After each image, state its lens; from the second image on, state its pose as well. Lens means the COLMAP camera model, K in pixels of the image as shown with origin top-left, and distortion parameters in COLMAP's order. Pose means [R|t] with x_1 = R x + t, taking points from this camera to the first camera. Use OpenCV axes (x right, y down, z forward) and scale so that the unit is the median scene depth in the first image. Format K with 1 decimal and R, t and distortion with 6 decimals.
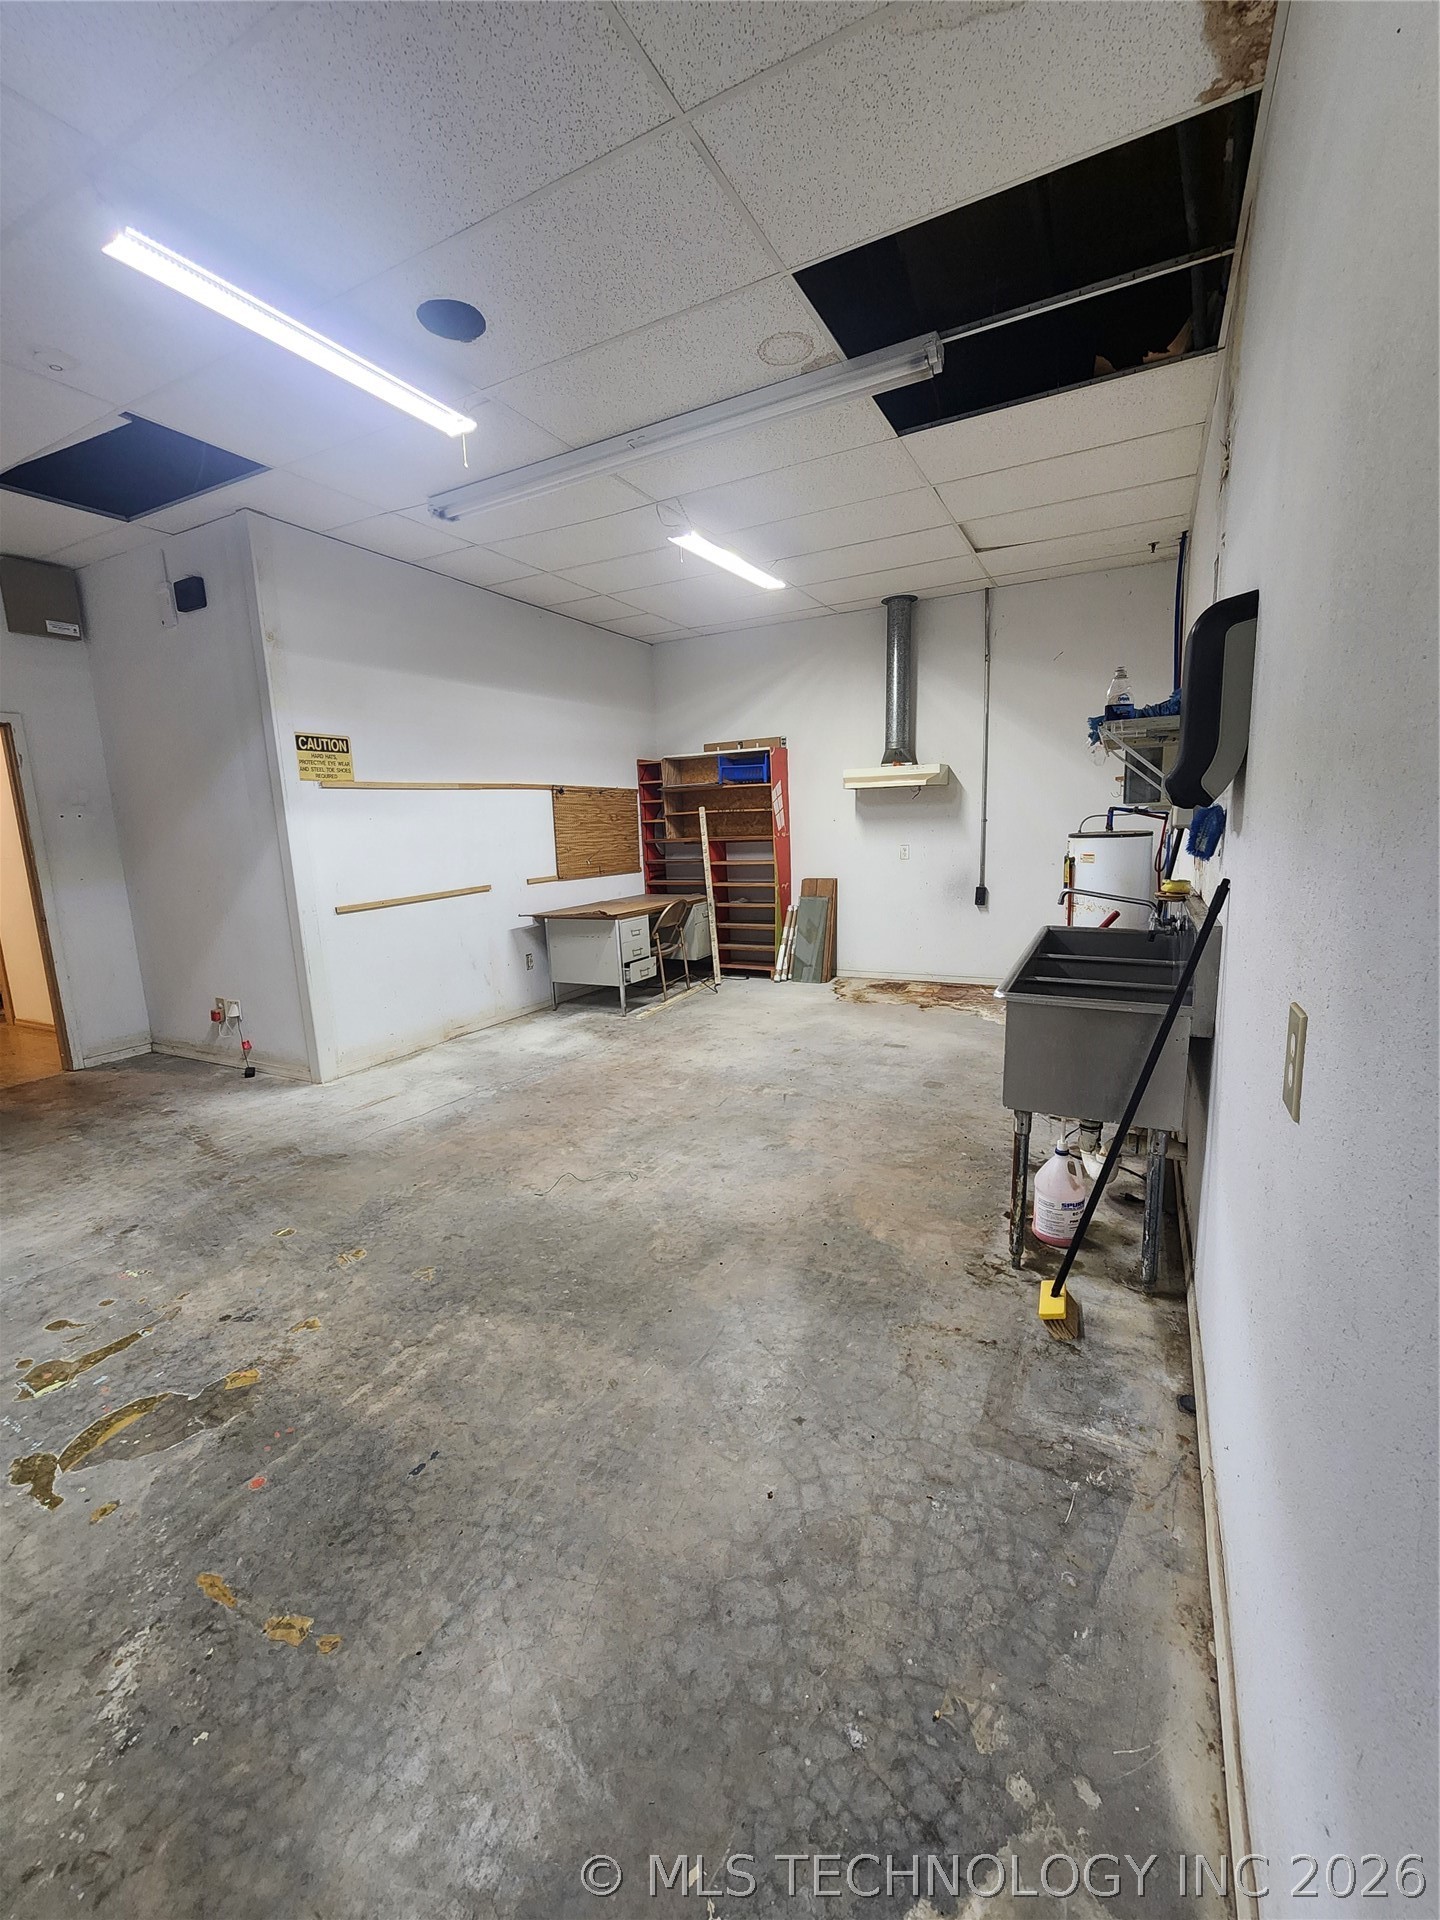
lens RADIAL K [[786.1, 0, 715.6], [0, 786.1, 957.4], [0, 0, 1]] dist [0.000086, -0.001751]
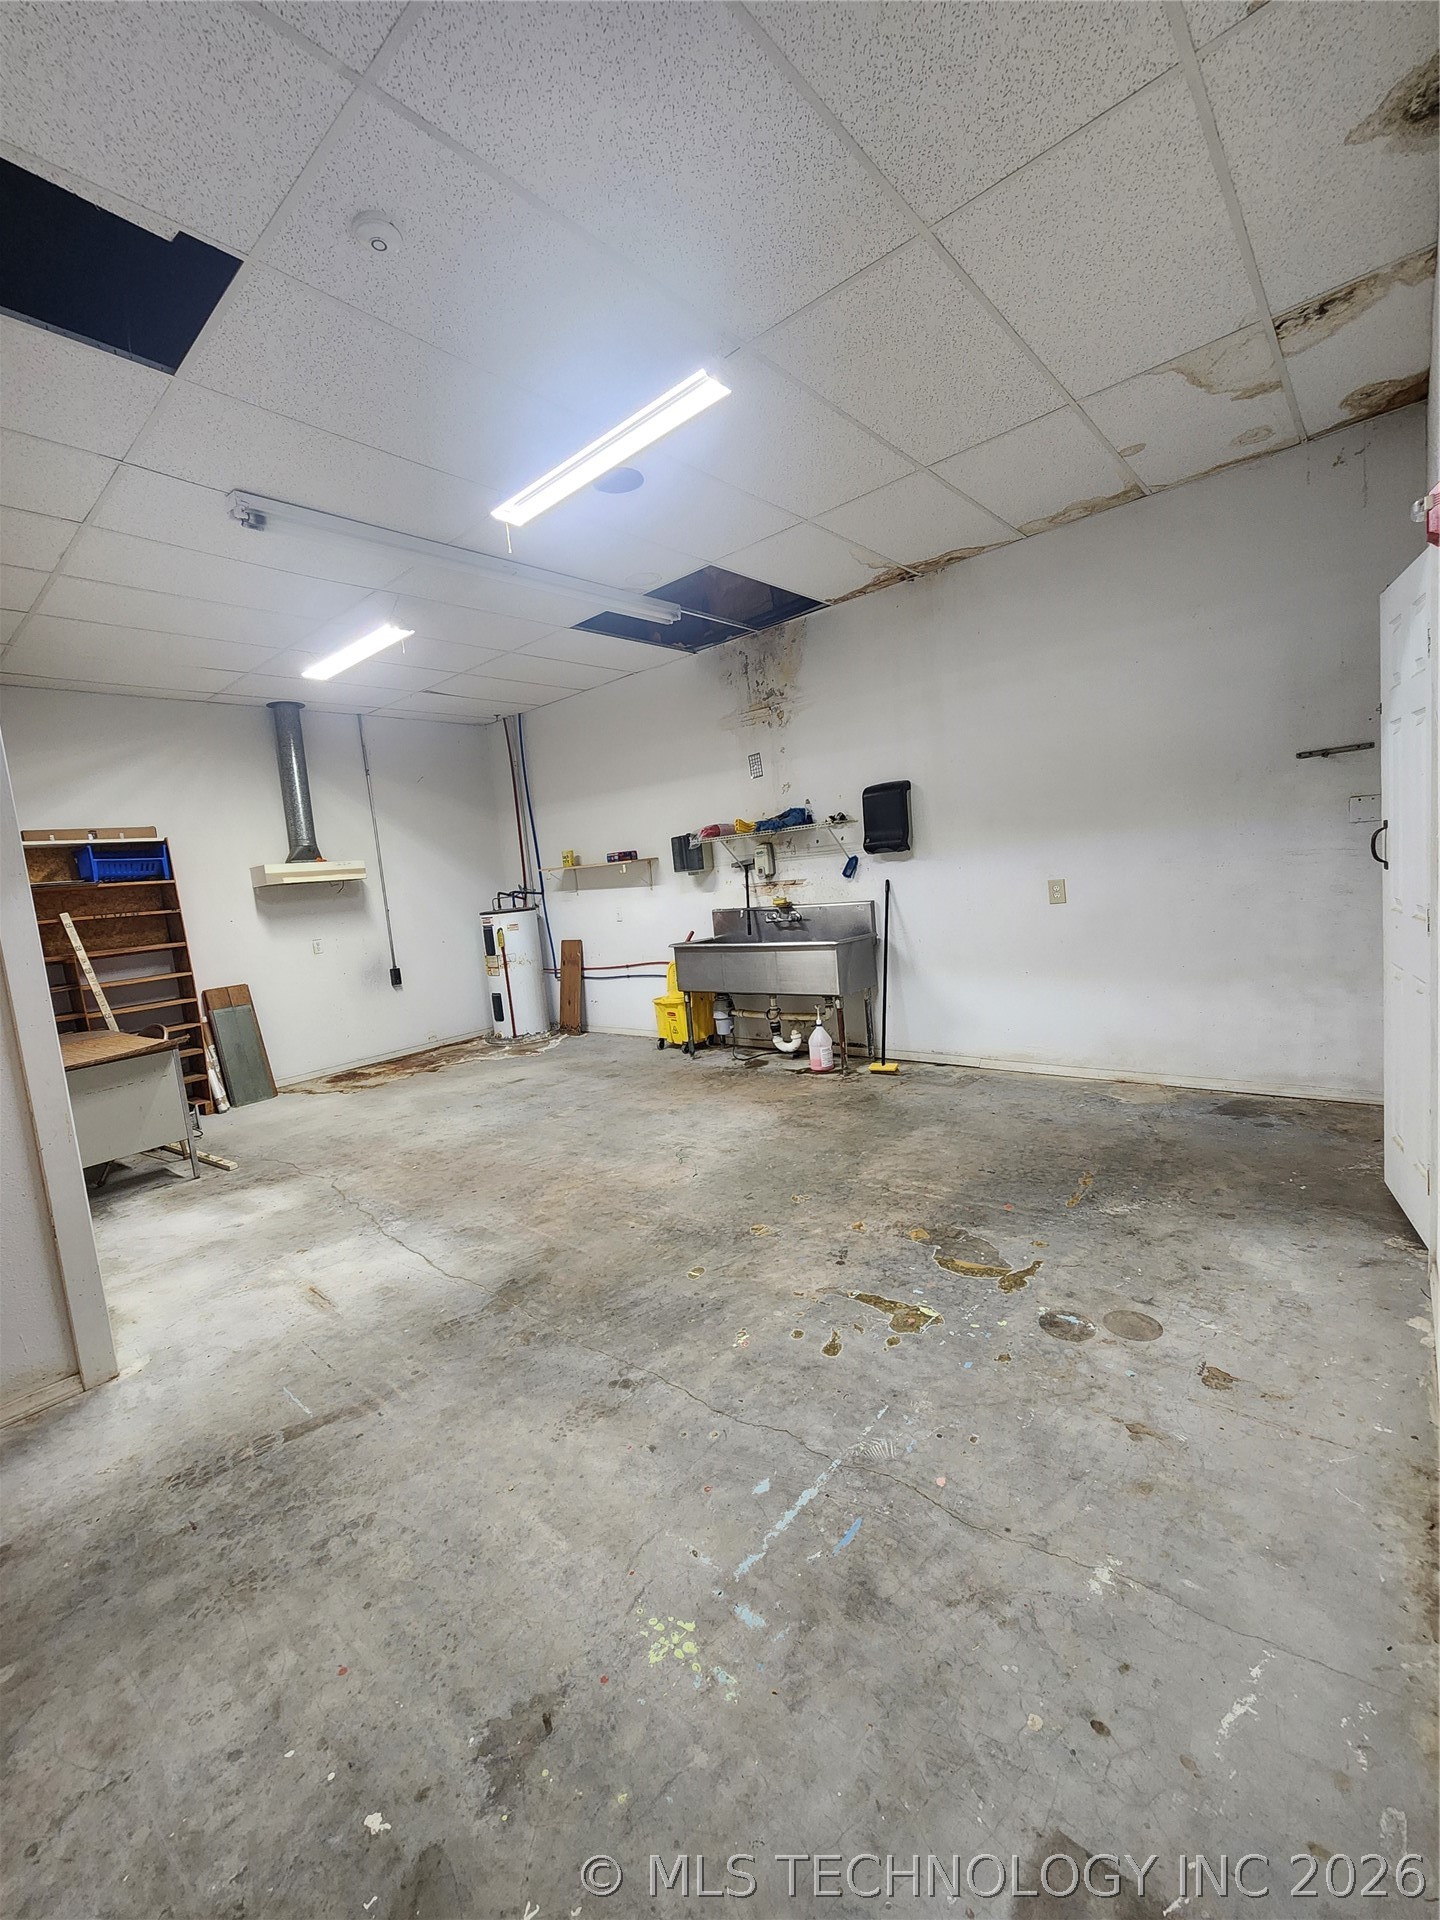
lens RADIAL K [[786.1, 0, 714.4], [0, 786.1, 958.8], [0, 0, 1]] dist [0.000086, -0.001751]
pose [[0.227732, -0.092704, 0.969301, -1.216753], [0.253047, 0.966890, 0.033022, -0.044464], [-0.940269, 0.237758, 0.243650, 0.542410]]
